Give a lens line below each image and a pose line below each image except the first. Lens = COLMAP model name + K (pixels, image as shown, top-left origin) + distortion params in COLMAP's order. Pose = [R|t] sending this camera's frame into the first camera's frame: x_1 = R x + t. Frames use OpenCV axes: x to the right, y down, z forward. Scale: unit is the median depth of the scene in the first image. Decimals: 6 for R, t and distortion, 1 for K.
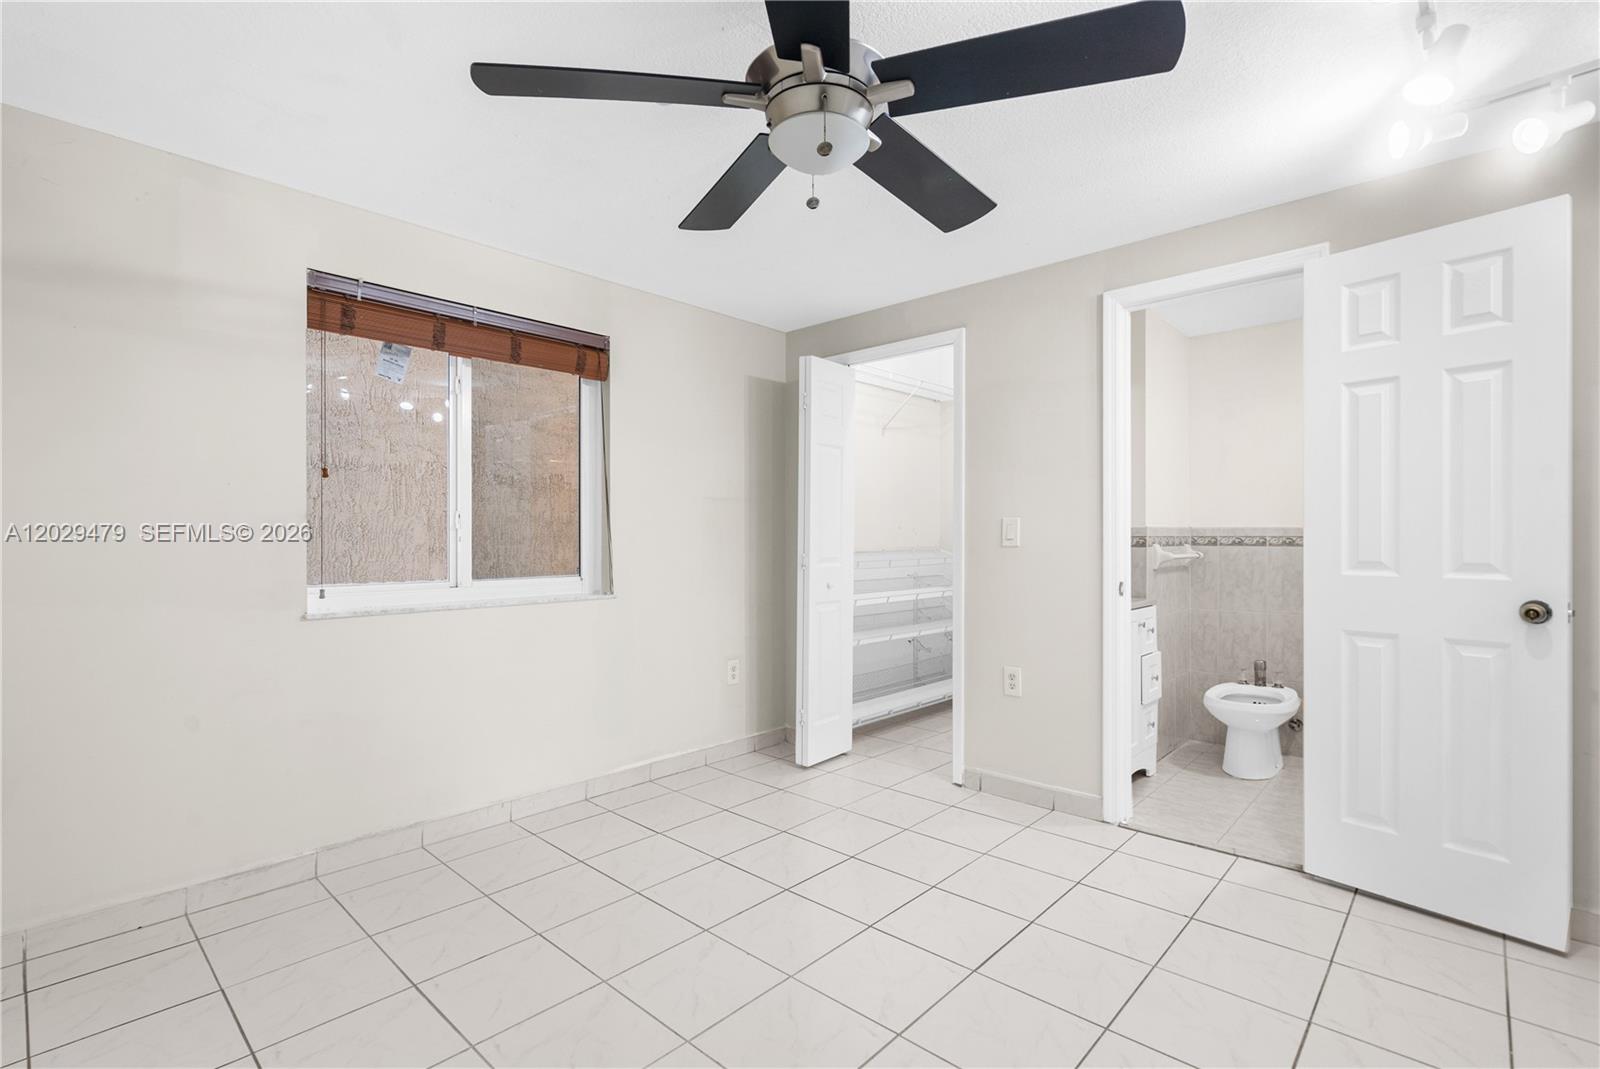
lens RADIAL K [[744.1, 0, 788.6], [0, 744.1, 536.1], [0, 0, 1]] dist [-0.004224, 0.003601]
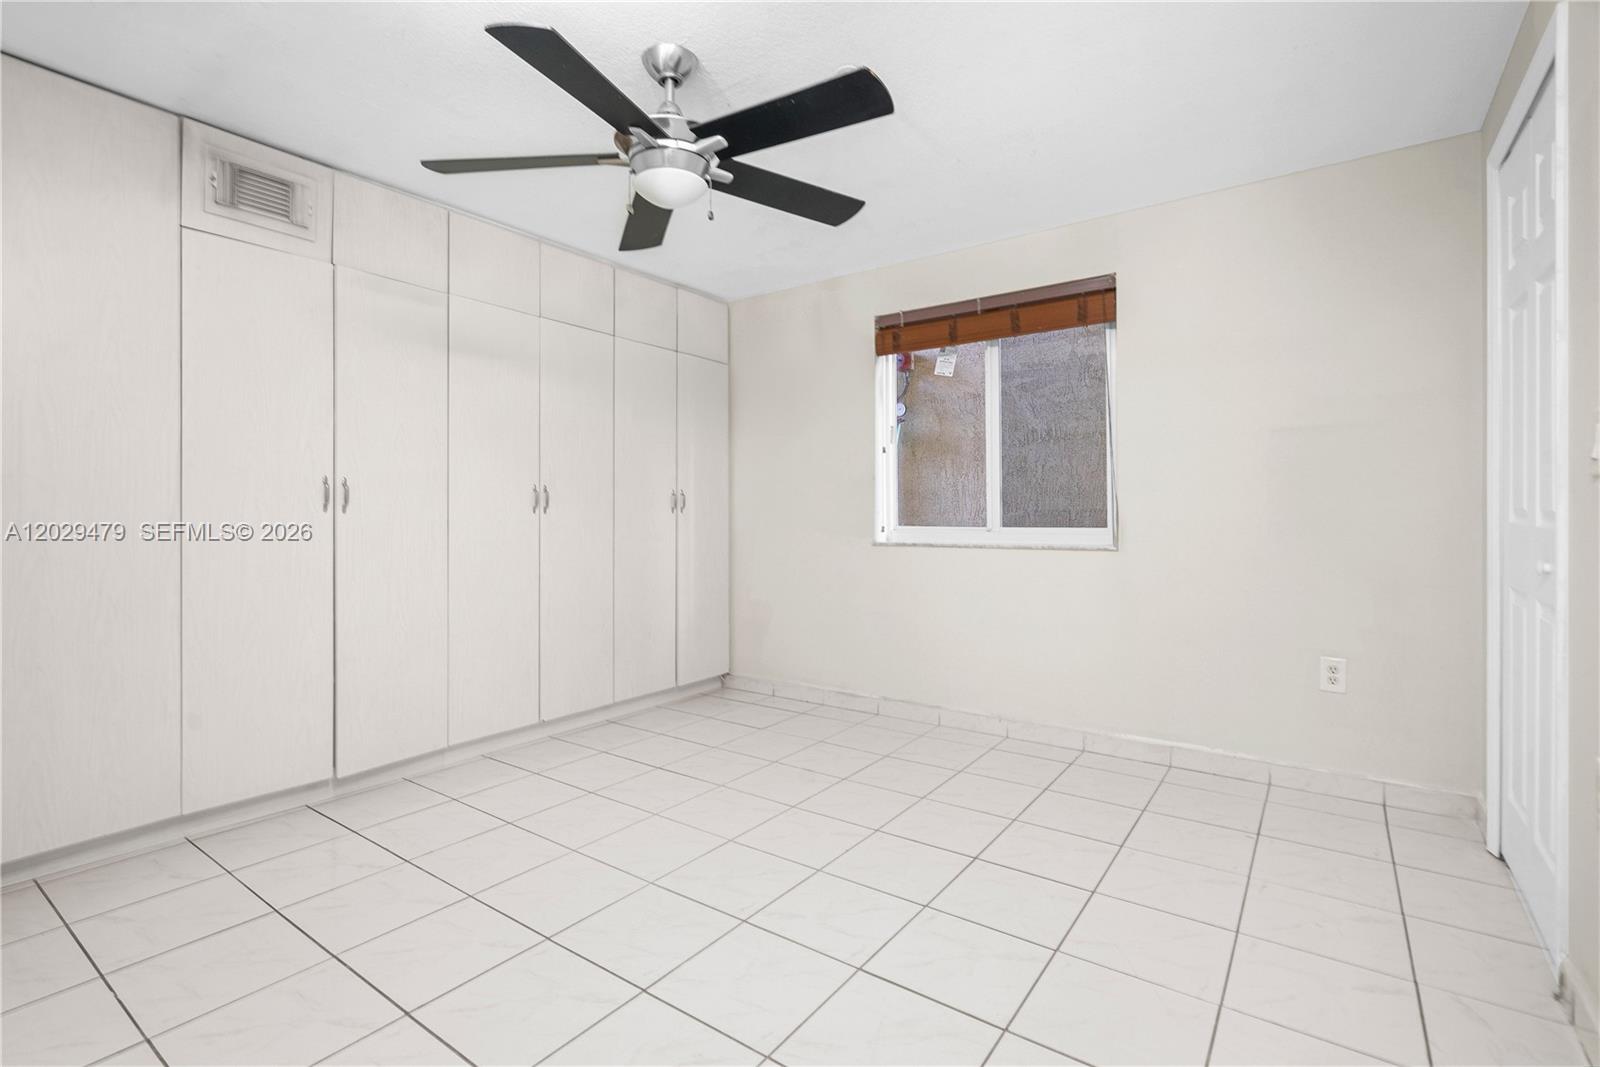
lens RADIAL K [[744.1, 0, 801.5], [0, 744.1, 516.1], [0, 0, 1]] dist [-0.004224, 0.003601]
pose [[0.137355, 0.003175, -0.990517, 0.662303], [0.004113, 0.999984, 0.003776, 0.034860], [0.990513, -0.004593, 0.137339, 0.492324]]
